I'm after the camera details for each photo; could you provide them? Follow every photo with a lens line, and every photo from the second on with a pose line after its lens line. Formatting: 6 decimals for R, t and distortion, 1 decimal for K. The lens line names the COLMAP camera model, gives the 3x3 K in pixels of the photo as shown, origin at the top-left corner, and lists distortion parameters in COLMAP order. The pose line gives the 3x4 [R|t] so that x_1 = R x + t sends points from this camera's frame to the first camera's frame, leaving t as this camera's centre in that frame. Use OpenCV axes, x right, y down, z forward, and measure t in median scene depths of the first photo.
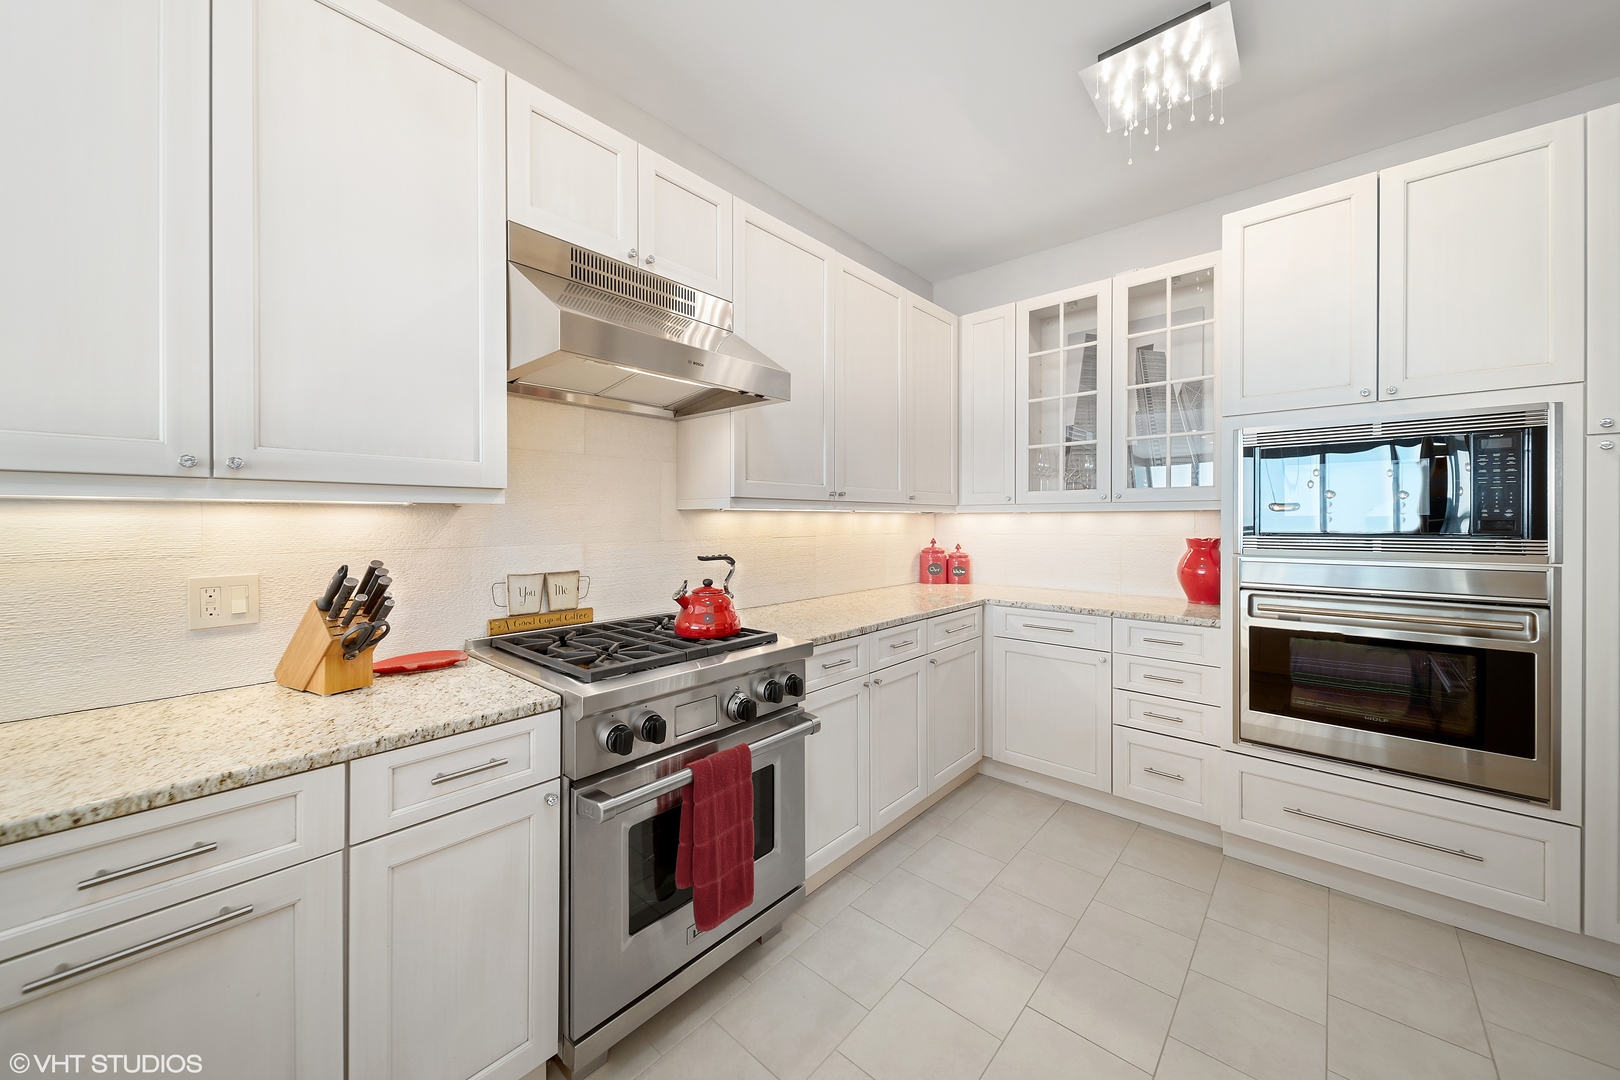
lens RADIAL K [[586.3, 0, 810.1], [0, 586.3, 521.5], [0, 0, 1]] dist [0.002072, 0.000161]
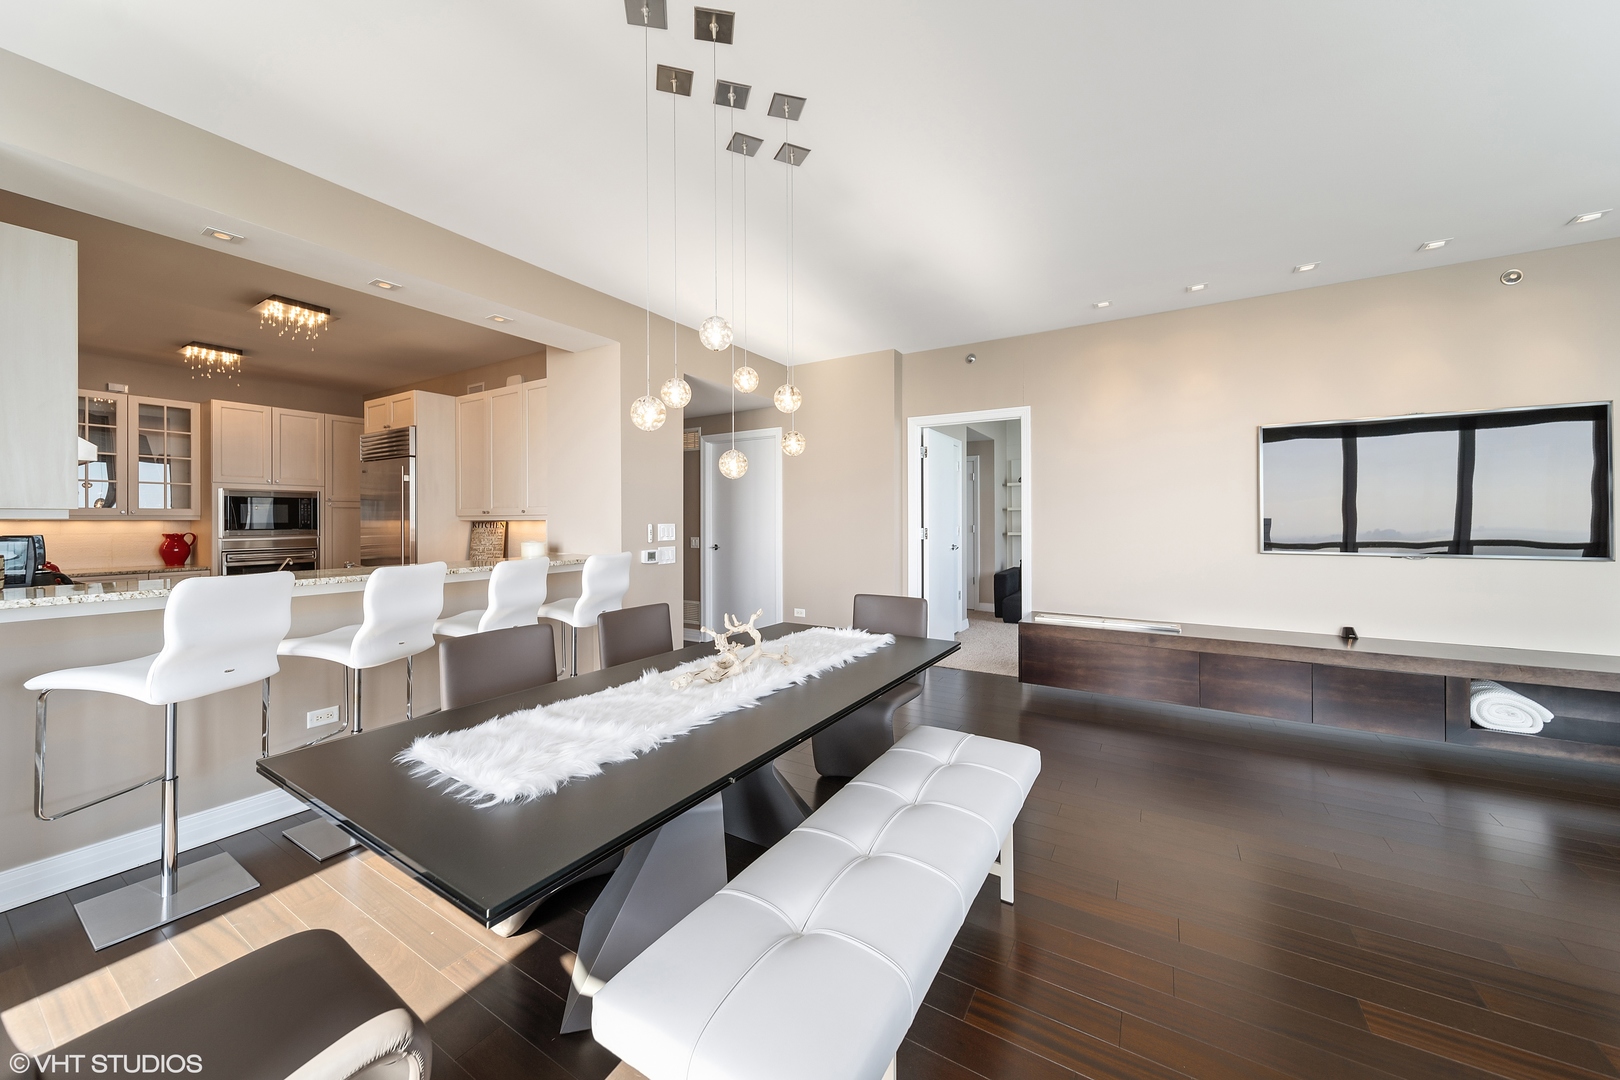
lens RADIAL K [[571.4, 0, 809.8], [0, 571.4, 514.7], [0, 0, 1]] dist [0.001914, 0.000129]
pose [[-0.168937, 0.007872, 0.985595, -1.901994], [0.008356, 0.999944, -0.006554, -0.006880], [-0.985591, 0.007128, -0.168993, -0.969339]]
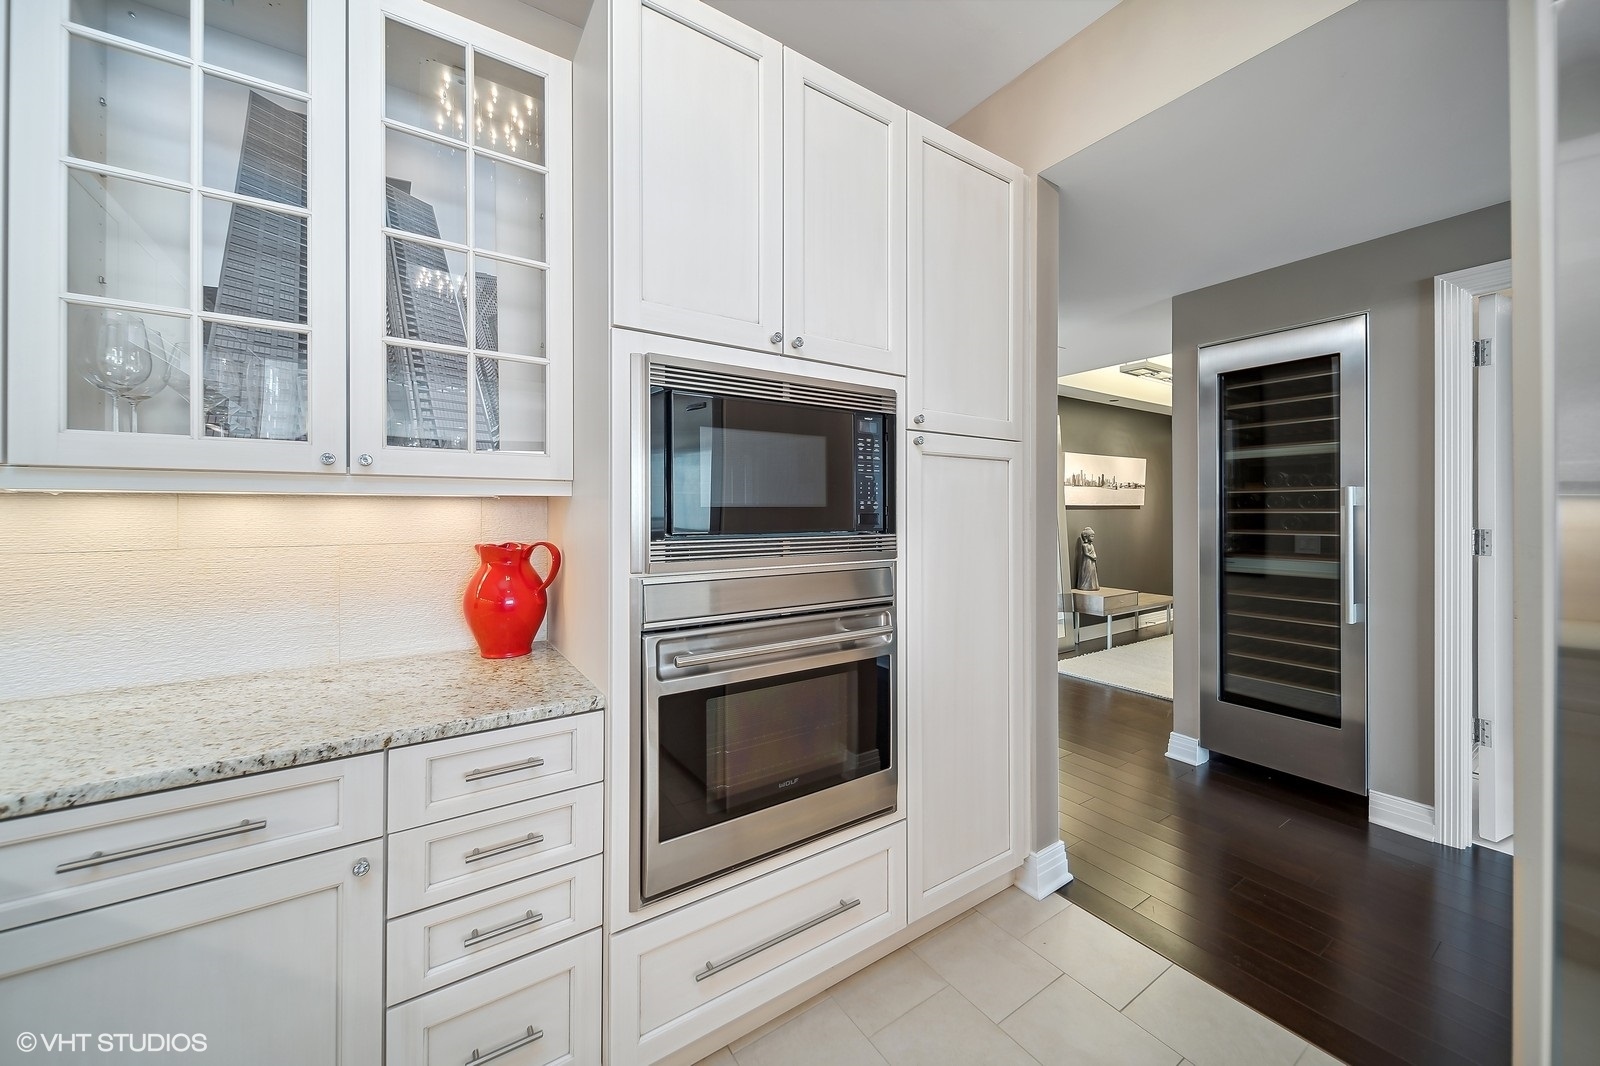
lens RADIAL K [[581.9, 0, 777.7], [0, 581.9, 507.5], [0, 0, 1]] dist [0.004788, -0.000186]
pose [[0.274033, 0.004394, 0.961710, 0.202762], [0.002744, 0.999982, -0.005351, -0.004478], [-0.961716, 0.004105, 0.274016, 0.645307]]
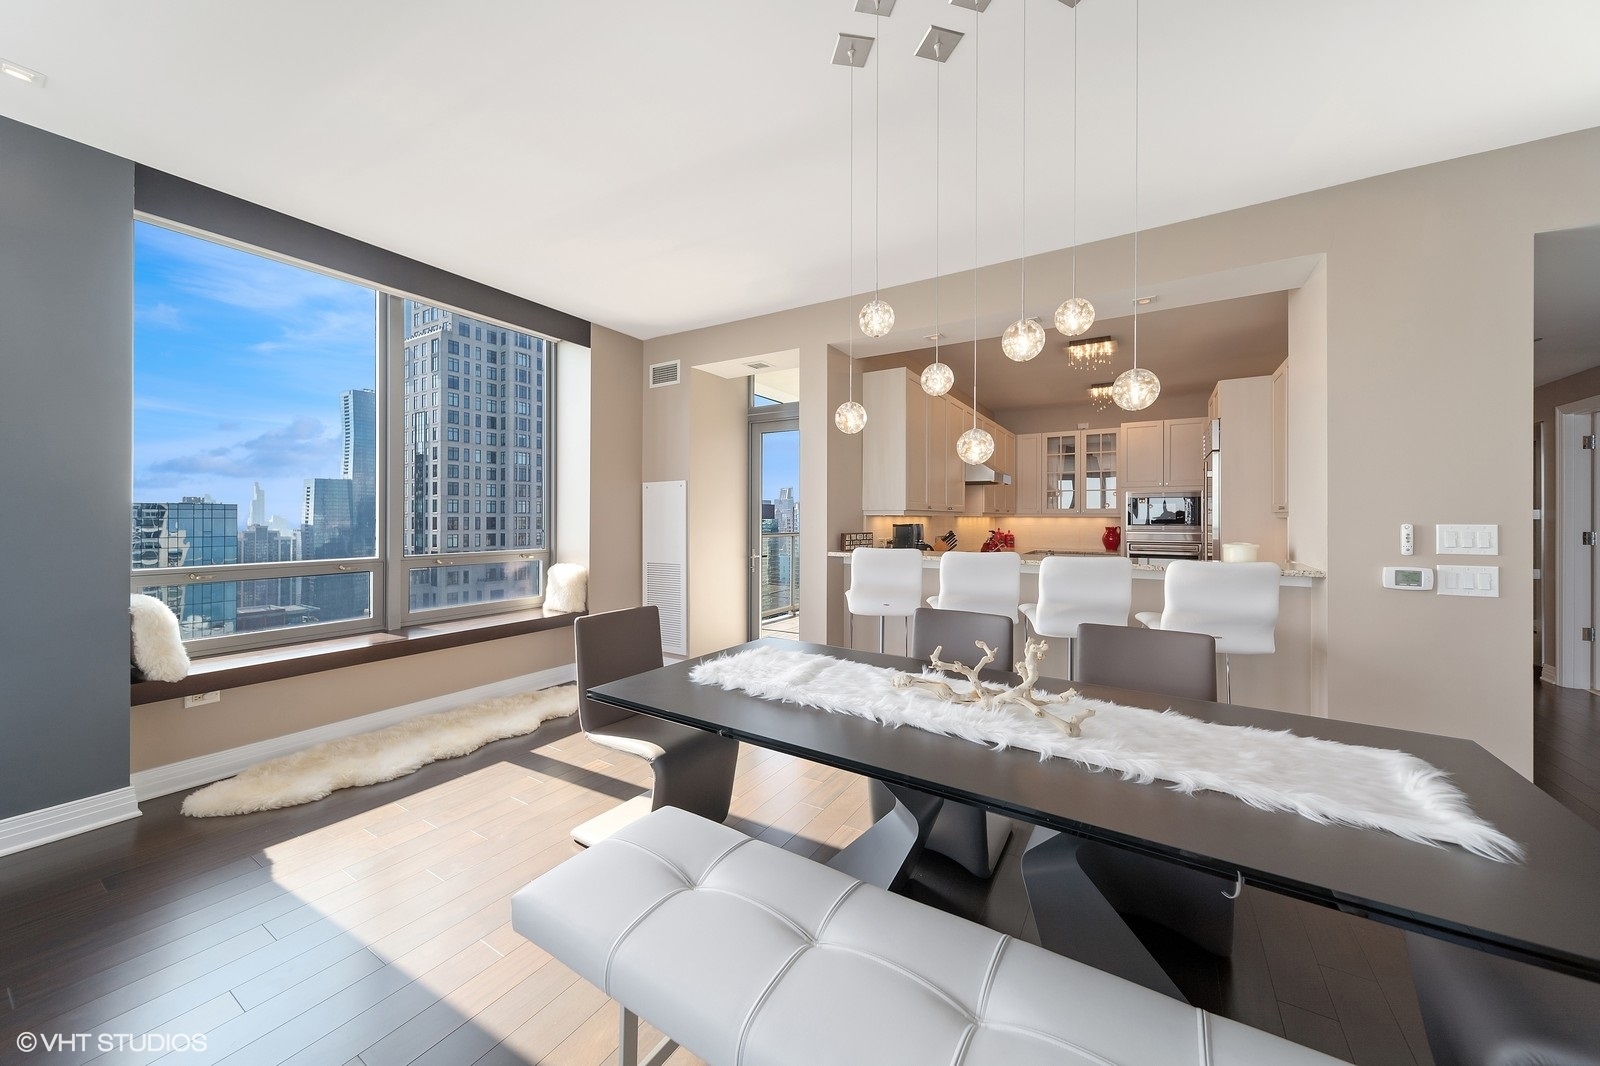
lens RADIAL K [[567.5, 0, 792.2], [0, 567.5, 518.7], [0, 0, 1]] dist [0.002978, -0.000038]
pose [[0.986420, 0.000891, 0.164239, -1.421502], [-0.000363, 0.999995, -0.003248, -0.000338], [-0.164241, 0.003145, 0.986415, -1.584709]]
